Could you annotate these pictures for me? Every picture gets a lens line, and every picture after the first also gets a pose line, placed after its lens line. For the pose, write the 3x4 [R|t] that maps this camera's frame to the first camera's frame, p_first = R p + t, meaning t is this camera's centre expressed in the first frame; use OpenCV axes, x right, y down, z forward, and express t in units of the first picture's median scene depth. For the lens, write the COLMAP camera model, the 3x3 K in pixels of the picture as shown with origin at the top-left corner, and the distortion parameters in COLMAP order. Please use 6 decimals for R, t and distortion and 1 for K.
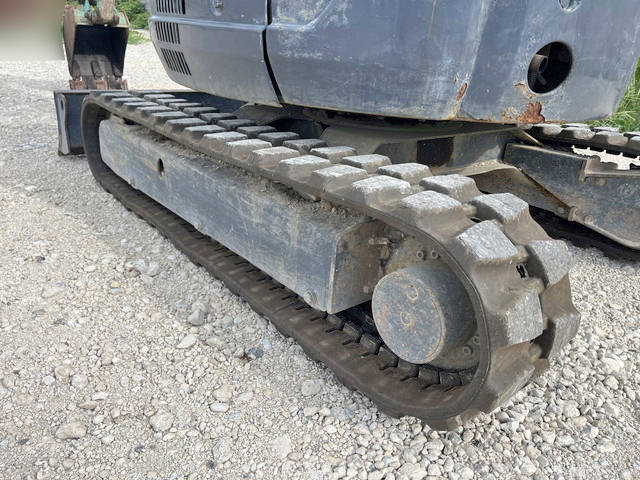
lens RADIAL K [[481.3, 0, 320.0], [0, 481.3, 240.0], [0, 0, 1]] dist [0.069538, -0.099844]
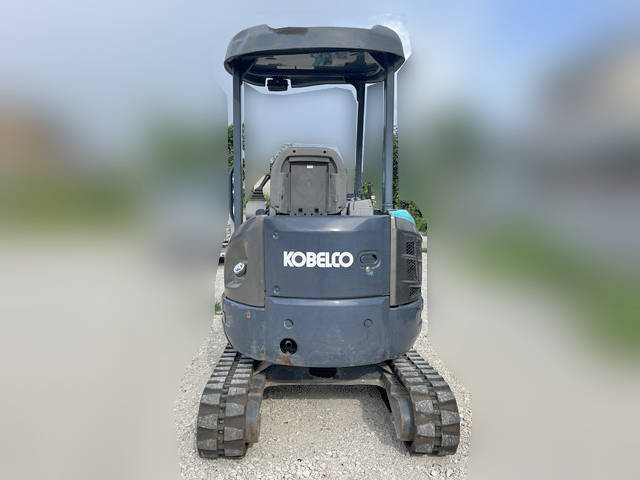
lens RADIAL K [[481.3, 0, 320.0], [0, 481.3, 240.0], [0, 0, 1]] dist [0.069538, -0.099844]
pose [[0.786068, -0.026354, -0.617578, 2.270891], [-0.189031, 0.940980, -0.280757, -0.178024], [0.588527, 0.337436, 0.734693, -1.108434]]
